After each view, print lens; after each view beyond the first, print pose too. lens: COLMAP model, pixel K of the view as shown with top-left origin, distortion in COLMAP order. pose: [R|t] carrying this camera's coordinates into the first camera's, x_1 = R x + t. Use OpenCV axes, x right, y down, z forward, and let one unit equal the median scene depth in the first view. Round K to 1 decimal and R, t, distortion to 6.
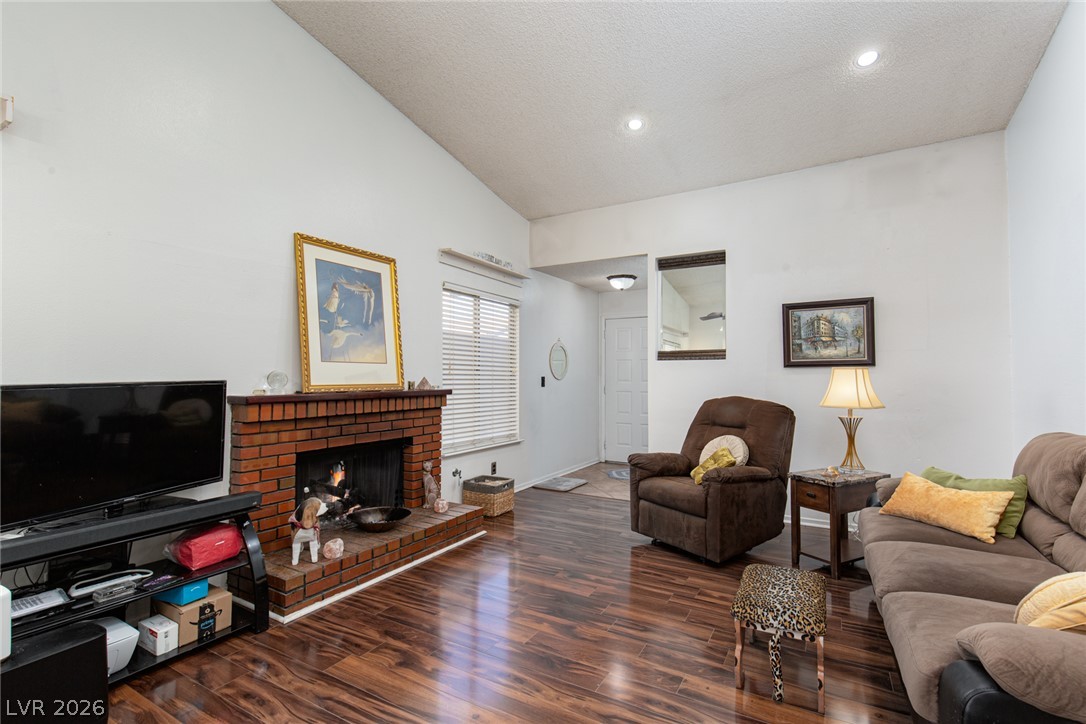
lens RADIAL K [[500.4, 0, 538.6], [0, 500.4, 362.9], [0, 0, 1]] dist [0.012990, -0.001948]
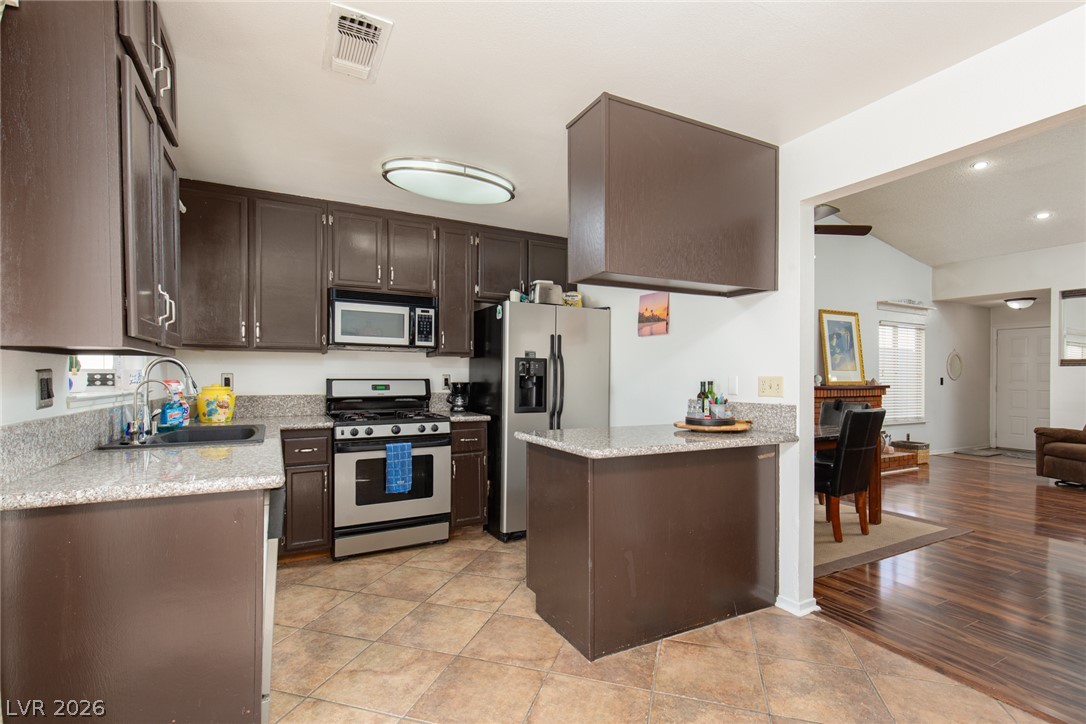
lens RADIAL K [[500.4, 0, 550.0], [0, 500.4, 375.7], [0, 0, 1]] dist [0.012990, -0.001948]
pose [[0.857566, 0.003677, -0.514362, -0.266165], [0.011882, 0.999566, 0.026956, -0.036939], [0.514237, -0.029228, 0.857150, -0.983806]]
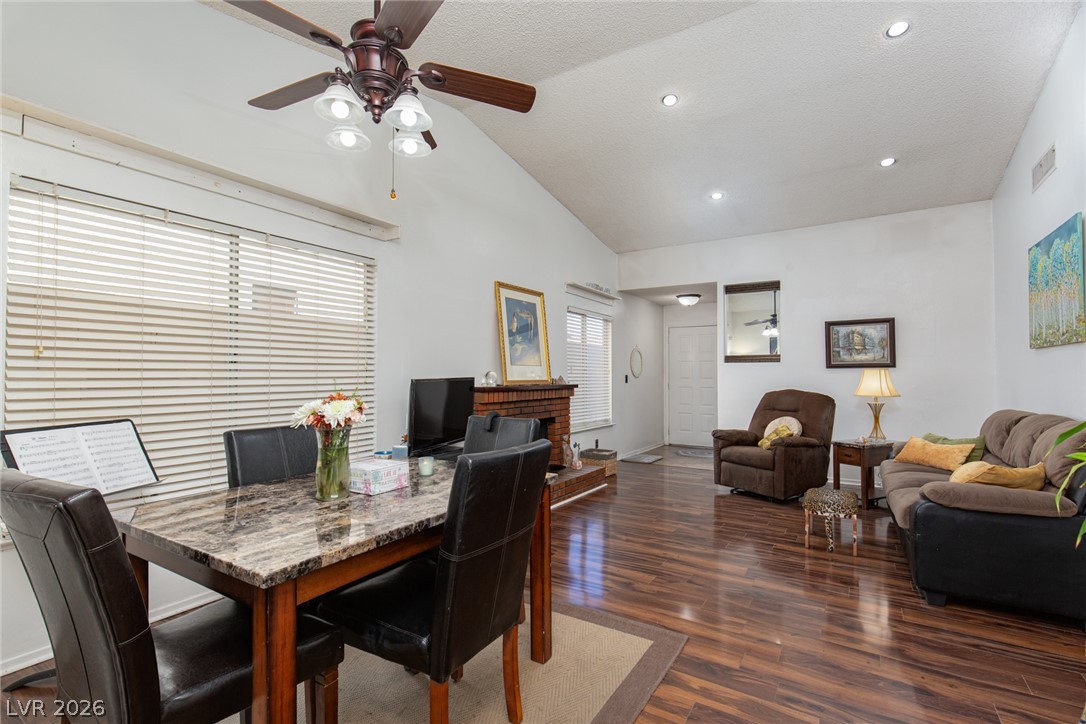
lens RADIAL K [[500.4, 0, 527.2], [0, 500.4, 364.6], [0, 0, 1]] dist [0.012990, -0.001948]
pose [[0.998020, -0.001046, -0.062894, -0.212246], [0.001404, 0.999983, 0.005646, -0.008914], [0.062887, -0.005723, 0.998004, -0.371771]]
